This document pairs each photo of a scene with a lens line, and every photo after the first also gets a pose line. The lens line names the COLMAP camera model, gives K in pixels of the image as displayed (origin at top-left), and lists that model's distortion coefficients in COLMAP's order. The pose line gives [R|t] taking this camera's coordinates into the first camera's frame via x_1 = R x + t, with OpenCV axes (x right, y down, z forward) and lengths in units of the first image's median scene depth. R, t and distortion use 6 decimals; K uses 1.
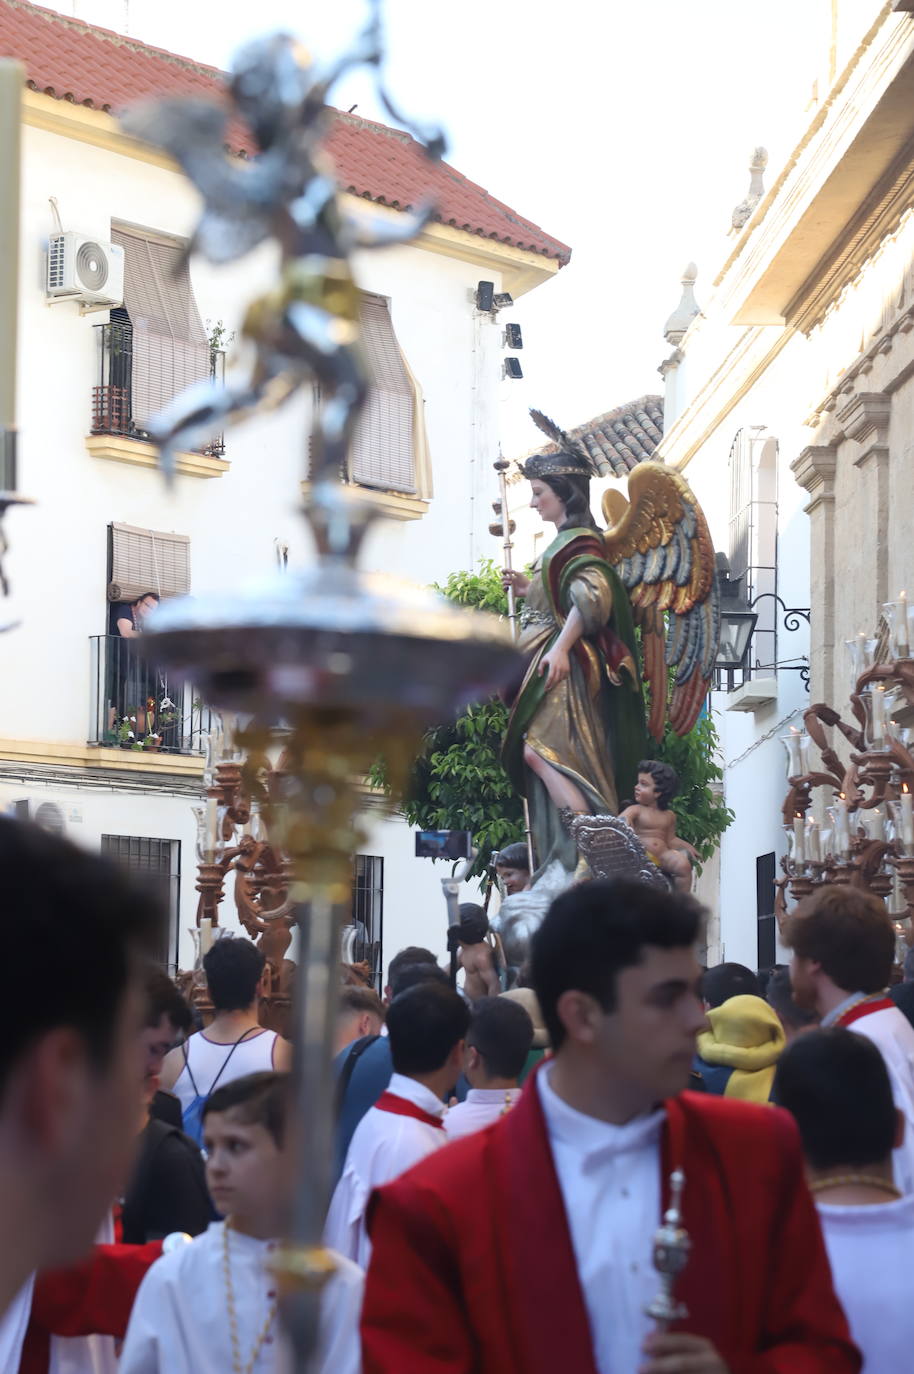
lens RADIAL K [[3922.5, 0, 479.8], [0, 3922.5, 689.2], [0, 0, 1]] dist [0.744845, -1.704693]
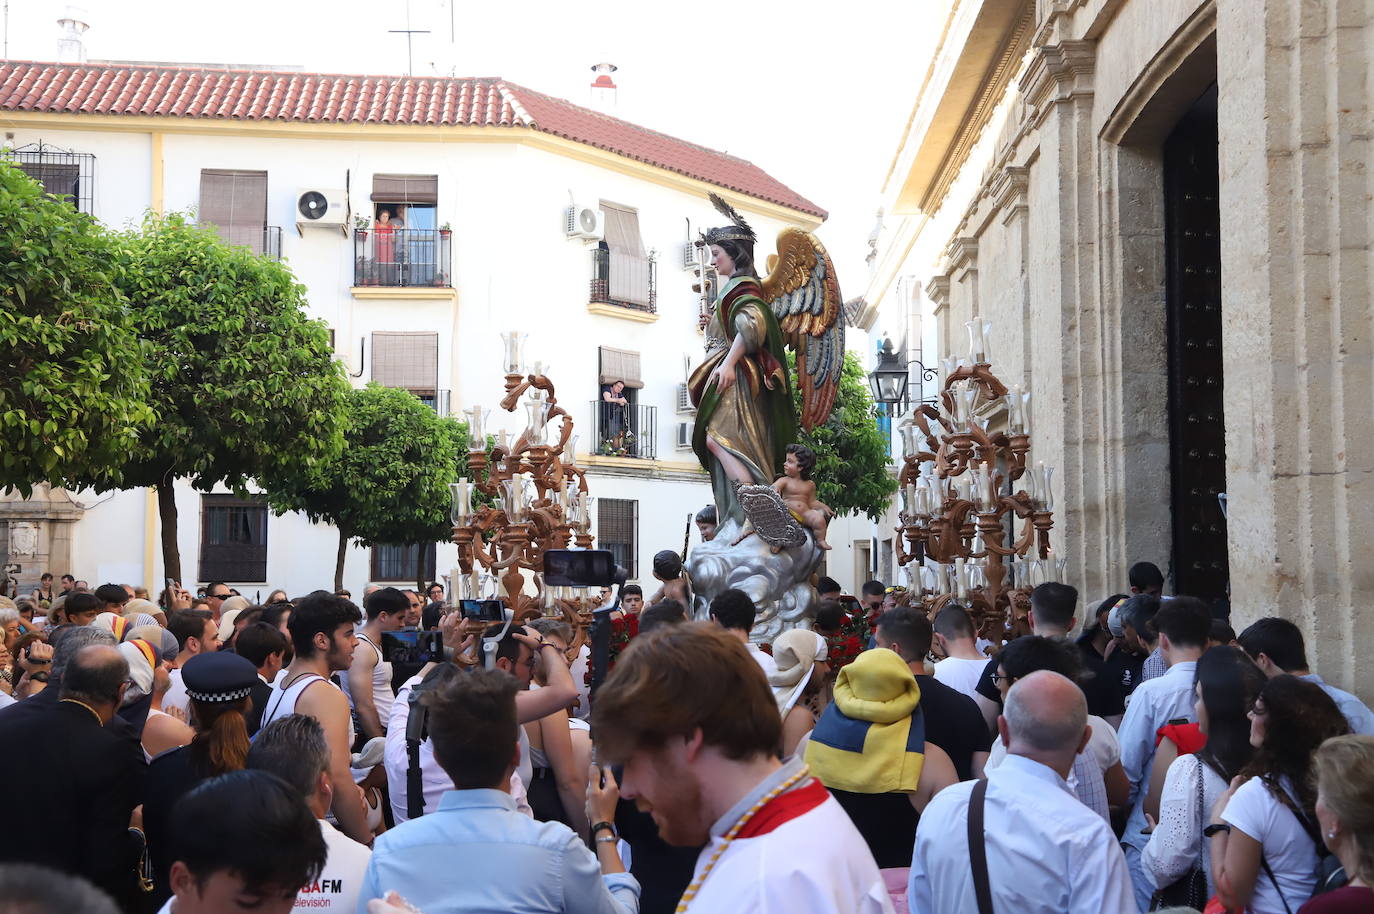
lens RADIAL K [[1563.3, 0, 699.9], [0, 1563.3, 458.6], [0, 0, 1]] dist [0.044520, 0.155033]
pose [[0.996506, -0.018701, -0.081396, 0.053656], [0.019868, 0.999711, 0.013547, 0.014997], [0.081119, -0.015117, 0.996590, 0.452066]]
